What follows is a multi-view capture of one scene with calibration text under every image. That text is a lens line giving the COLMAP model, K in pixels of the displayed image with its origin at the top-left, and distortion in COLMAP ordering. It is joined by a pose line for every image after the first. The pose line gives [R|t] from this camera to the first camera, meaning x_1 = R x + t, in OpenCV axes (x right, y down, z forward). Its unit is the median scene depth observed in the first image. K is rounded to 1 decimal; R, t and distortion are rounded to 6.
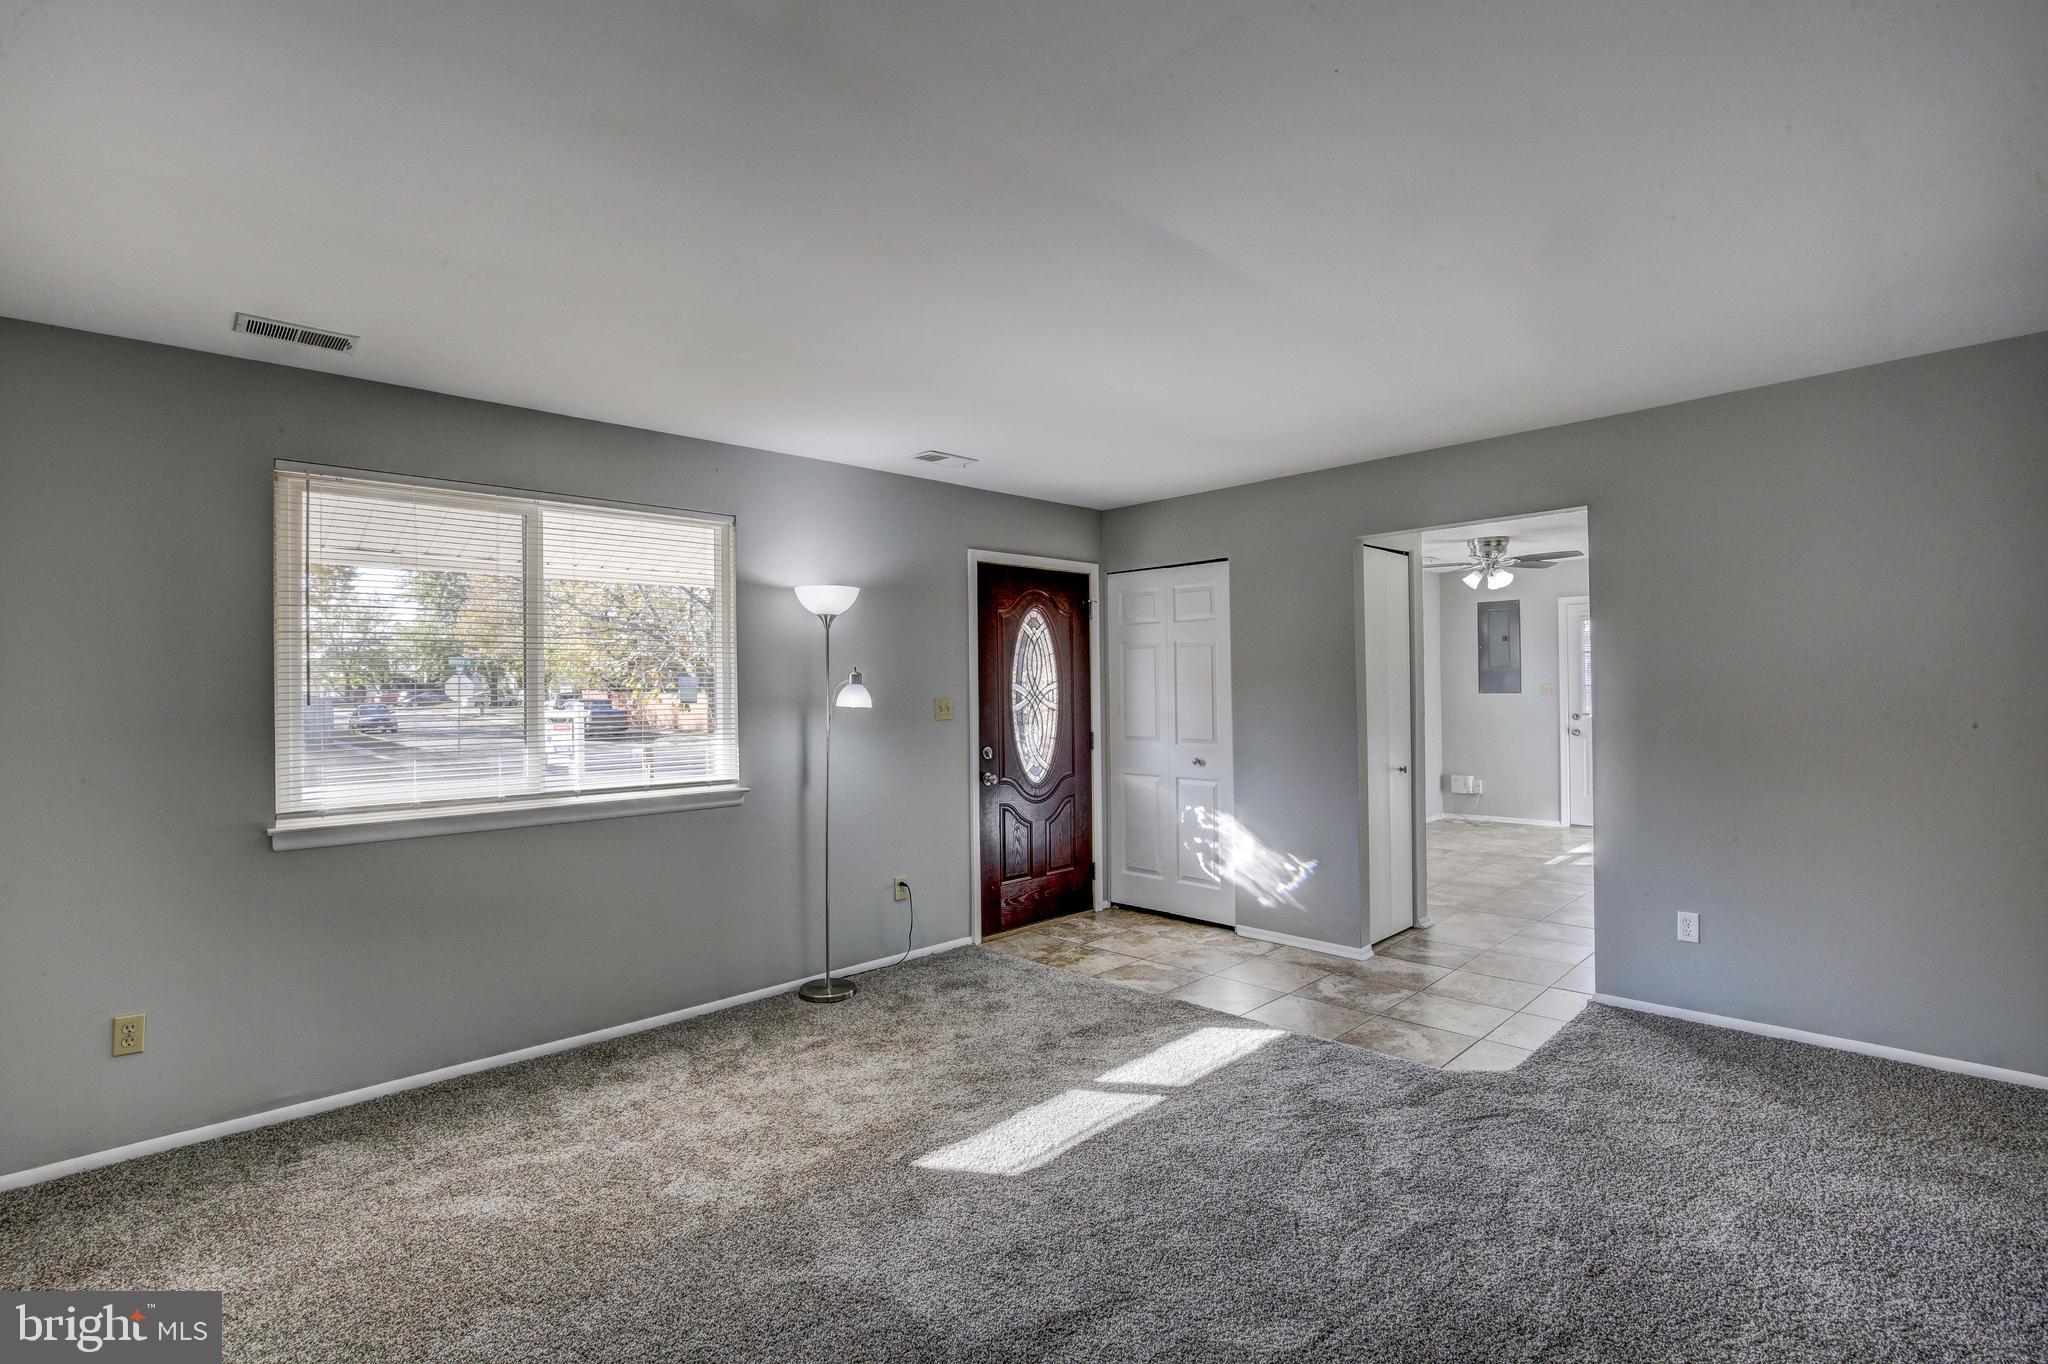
lens RADIAL K [[991.0, 0, 1015.2], [0, 991.0, 674.7], [0, 0, 1]] dist [-0.033722, 0.001899]
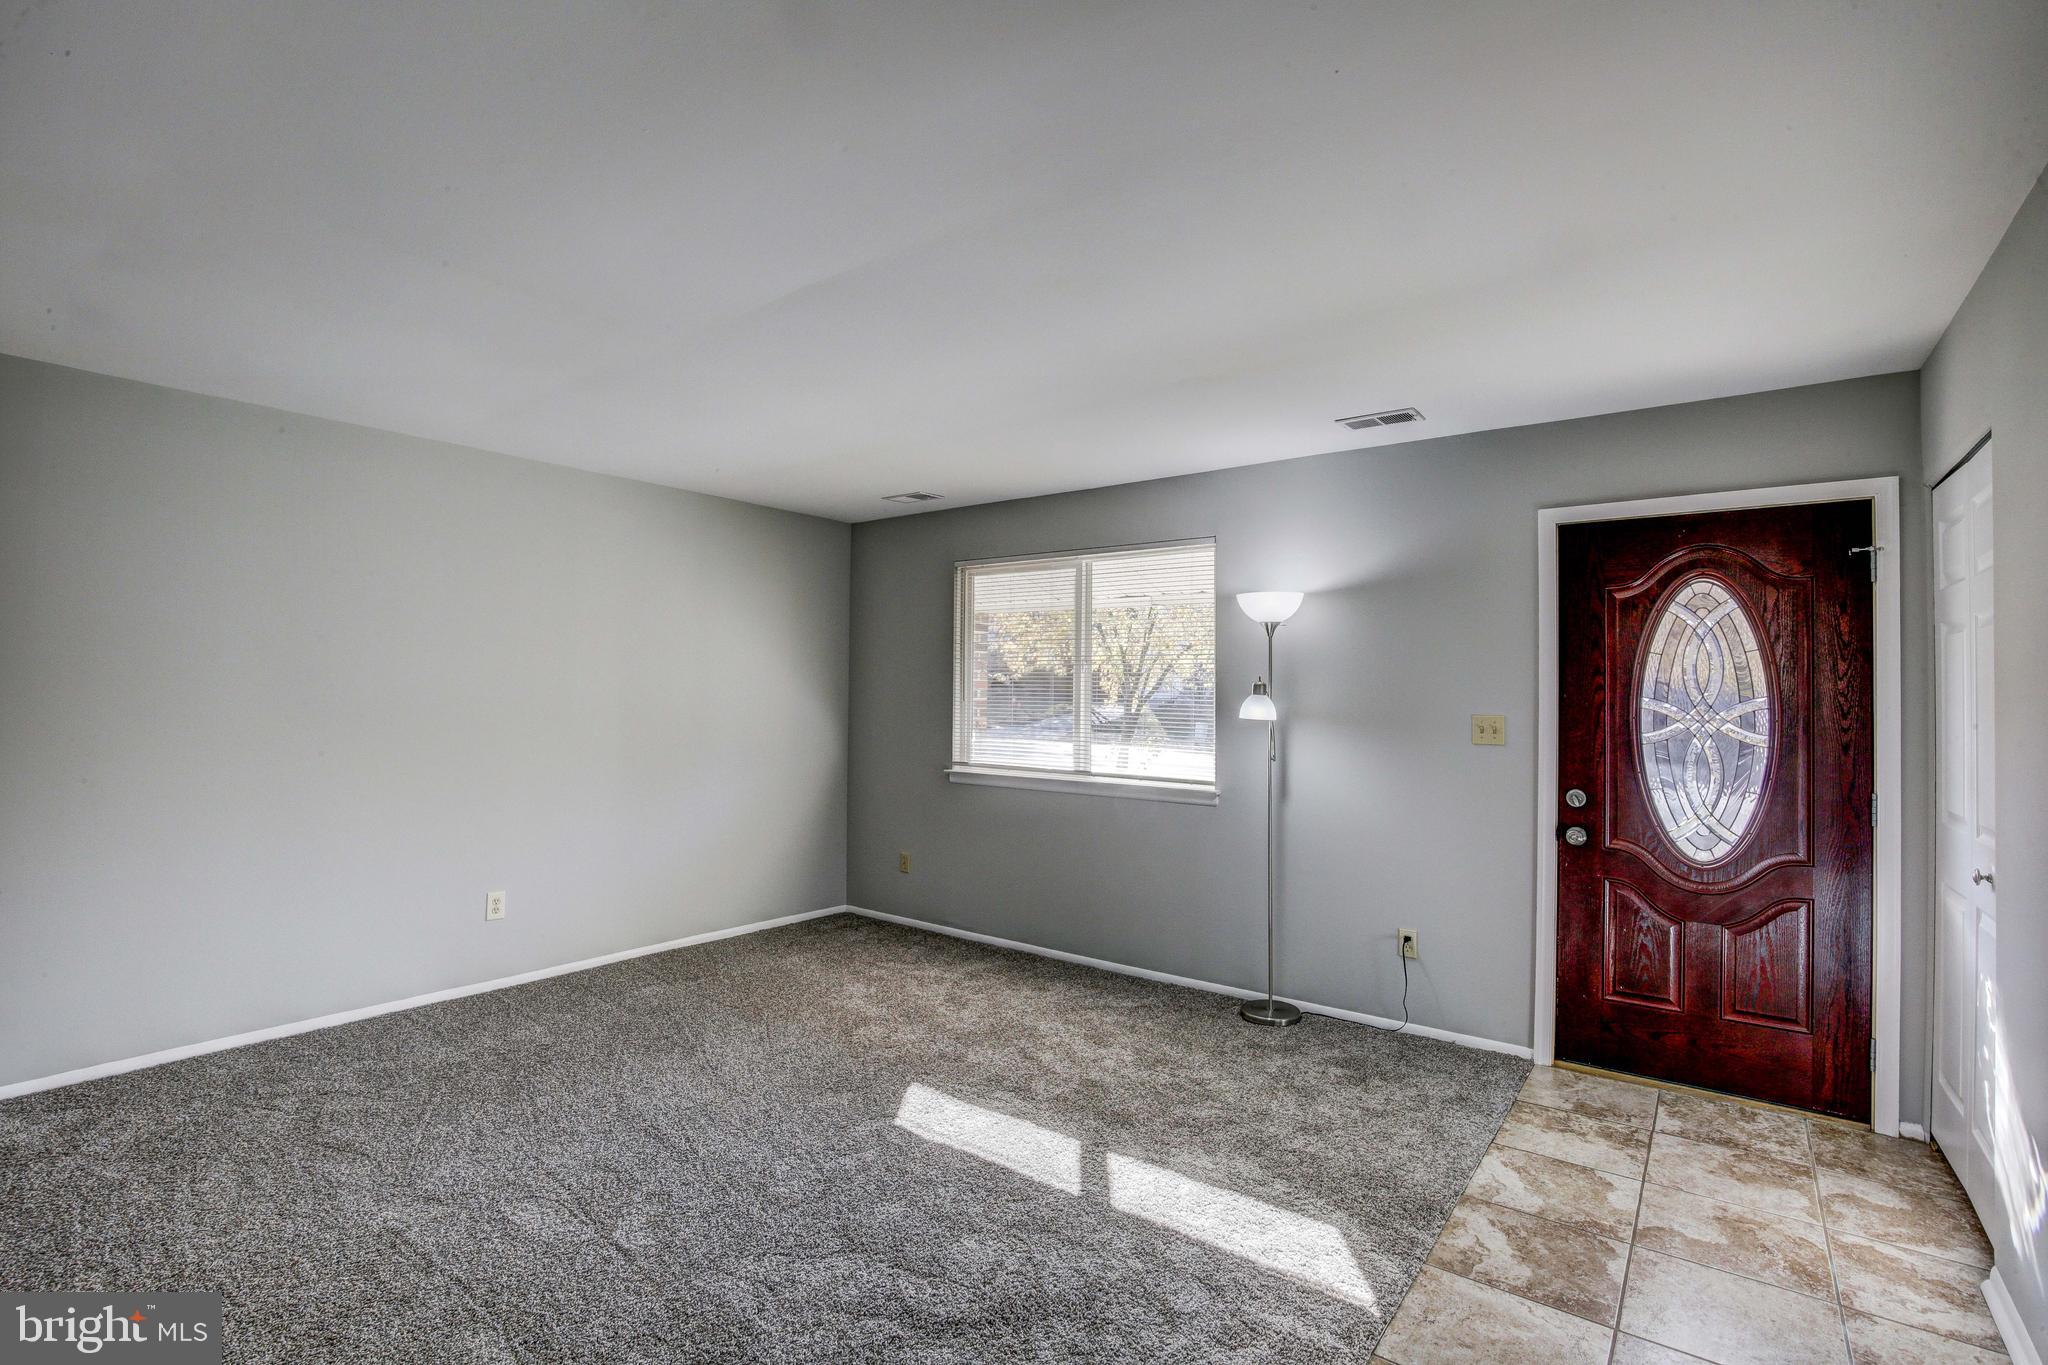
lens RADIAL K [[991.0, 0, 1015.2], [0, 991.0, 675.2], [0, 0, 1]] dist [-0.033722, 0.001899]
pose [[0.097611, -0.004748, -0.995213, 0.641964], [-0.000510, 0.999988, -0.004821, -0.003969], [0.995225, 0.000978, 0.097608, 0.568189]]
